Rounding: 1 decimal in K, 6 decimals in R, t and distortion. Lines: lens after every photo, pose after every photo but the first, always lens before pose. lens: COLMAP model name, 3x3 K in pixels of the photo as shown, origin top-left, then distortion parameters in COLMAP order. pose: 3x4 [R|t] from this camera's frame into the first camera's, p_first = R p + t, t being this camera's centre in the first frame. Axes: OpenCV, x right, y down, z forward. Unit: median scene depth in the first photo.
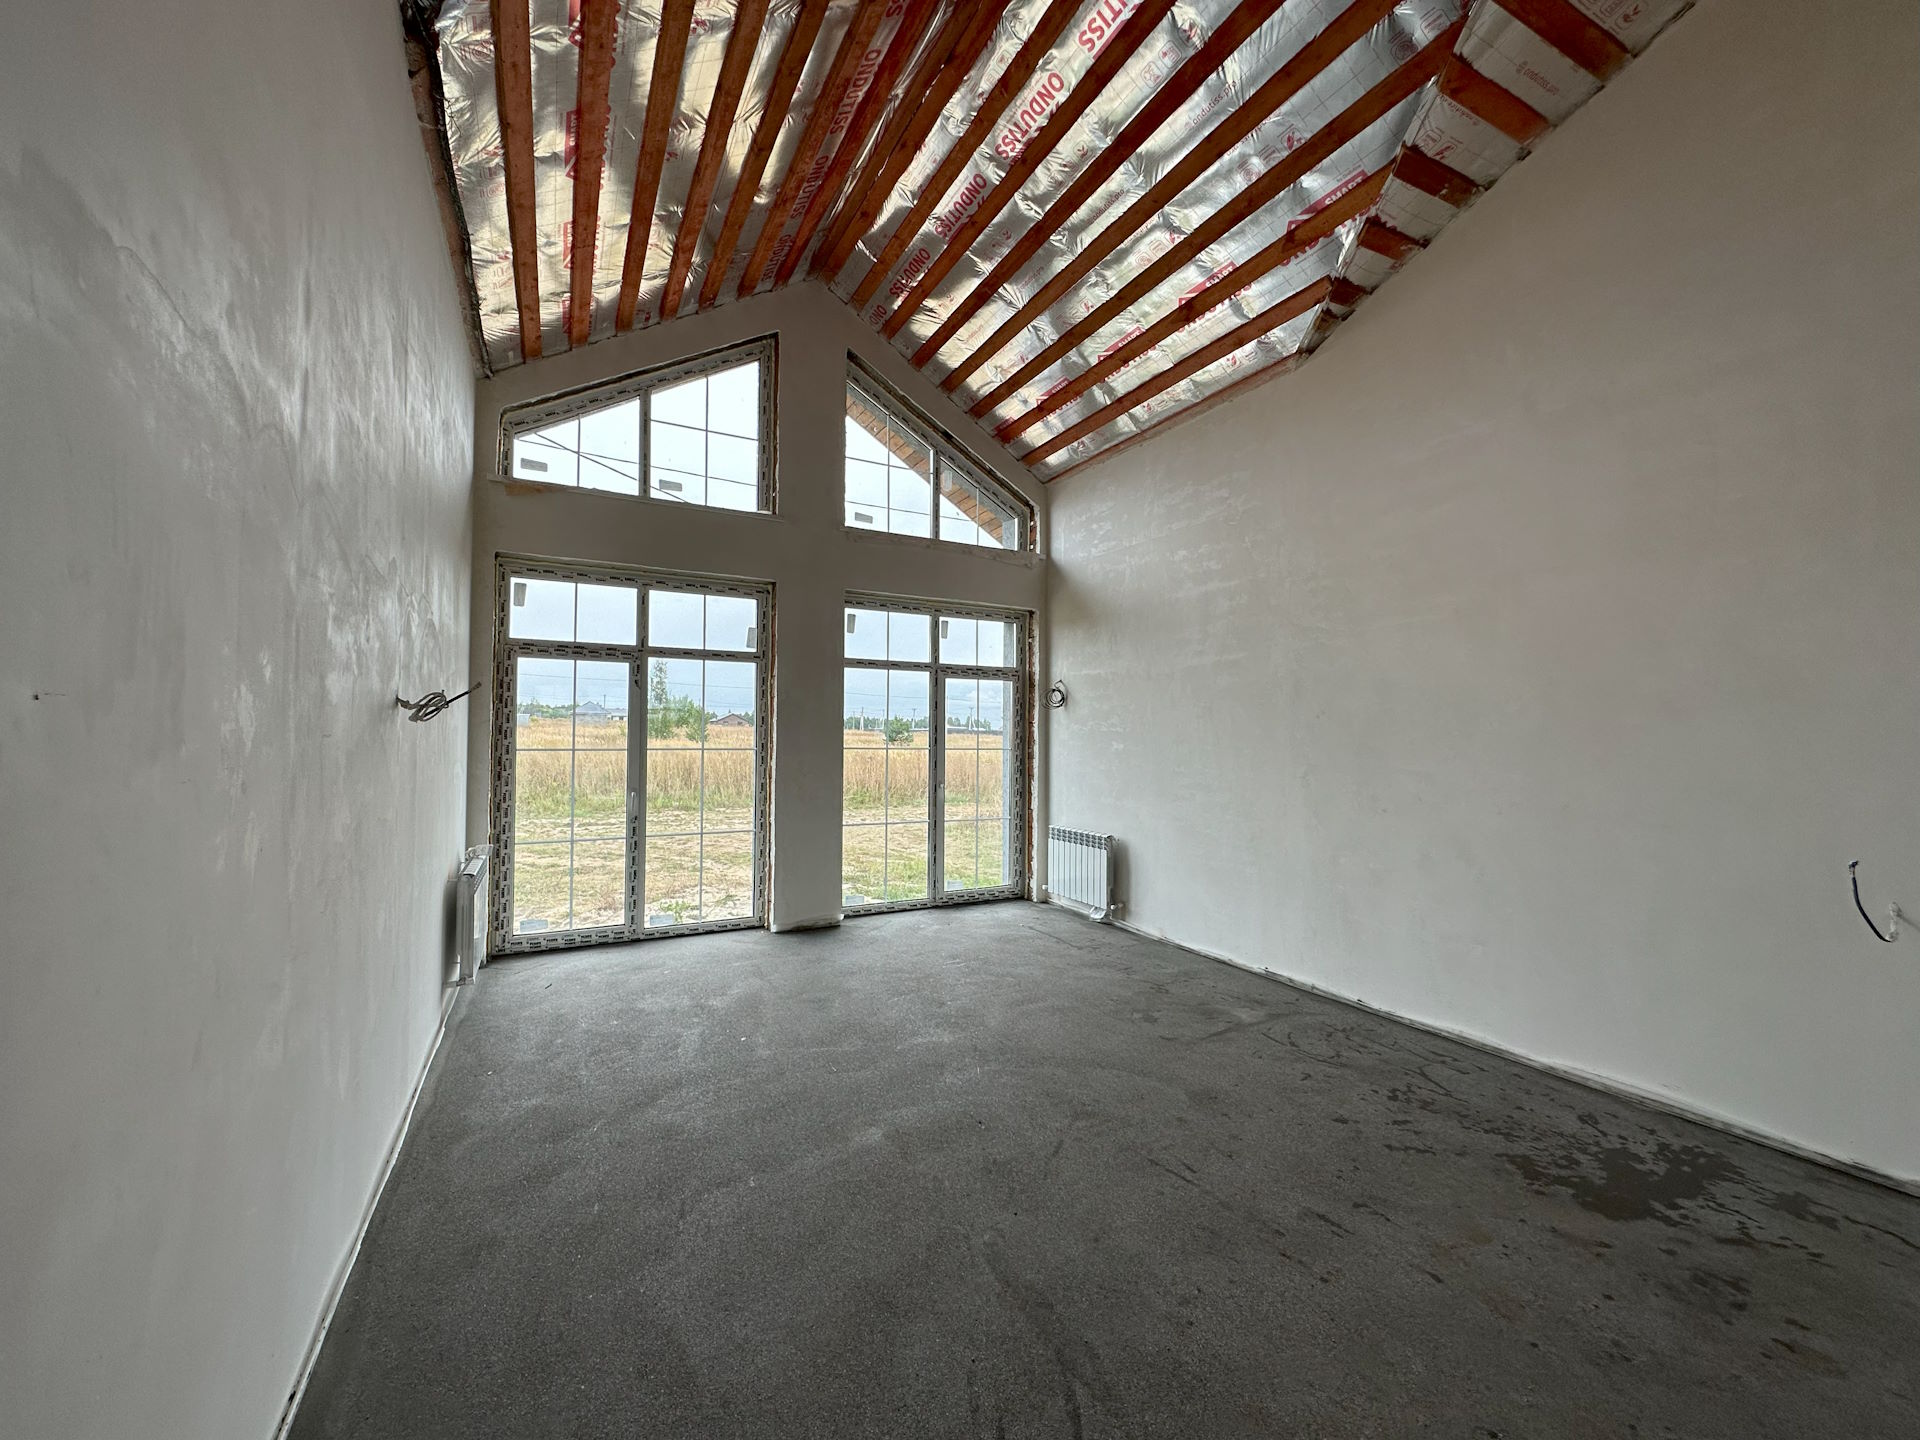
lens RADIAL K [[765.1, 0, 953.8], [0, 765.1, 726.5], [0, 0, 1]] dist [-0.002608, -0.000500]
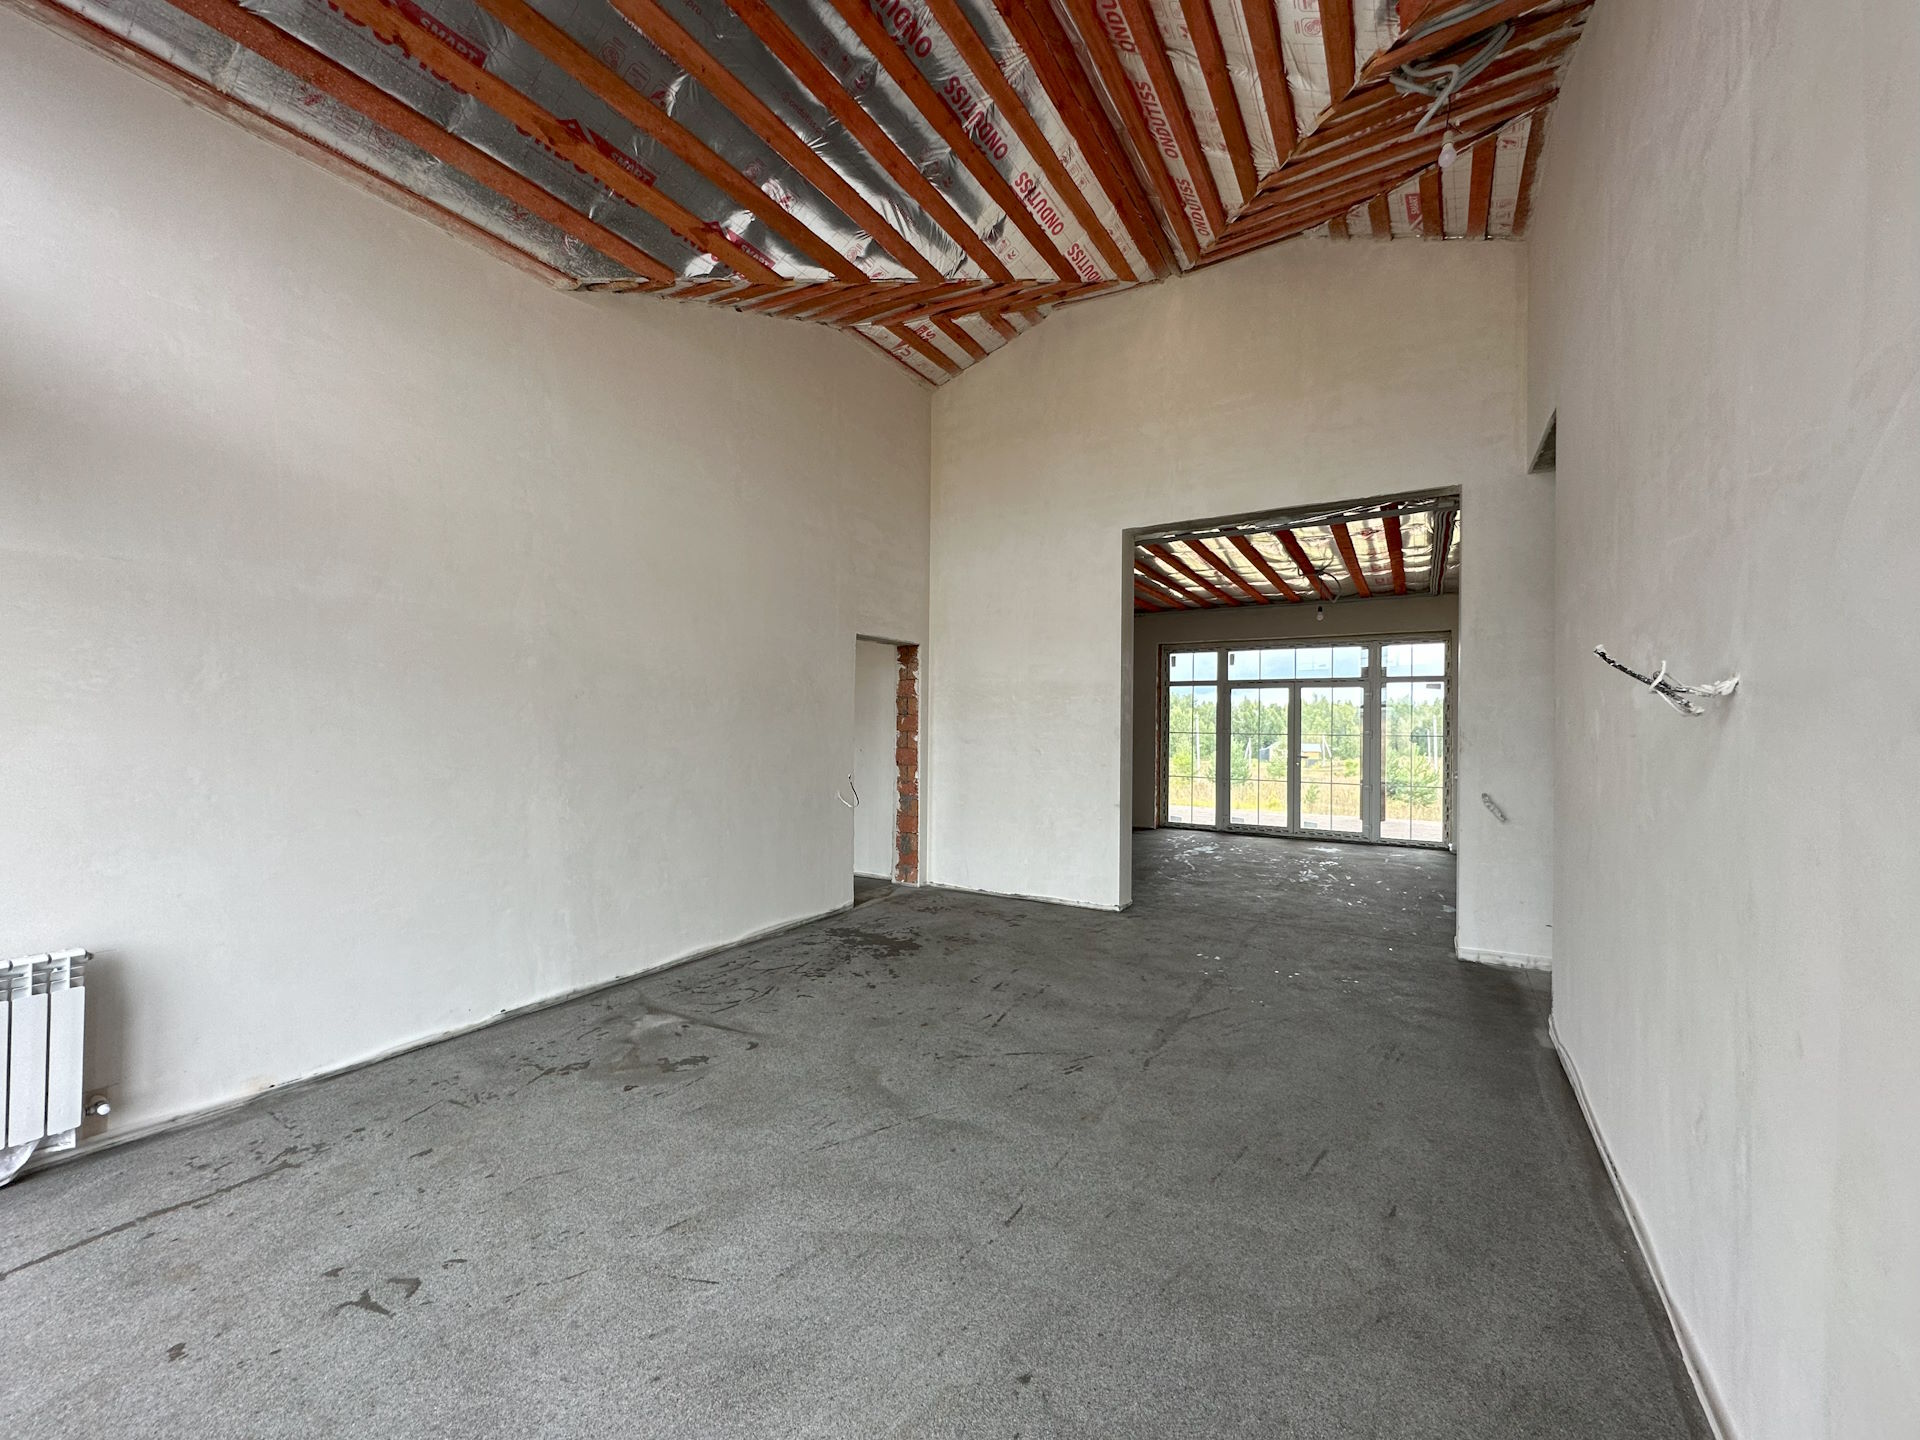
lens RADIAL K [[765.1, 0, 952.8], [0, 765.1, 721.0], [0, 0, 1]] dist [-0.002608, -0.000500]
pose [[-0.516768, -0.006393, 0.856102, -0.654437], [-0.023086, 0.999713, -0.006470, 0.013365], [-0.855814, -0.023108, -0.516767, 1.310063]]
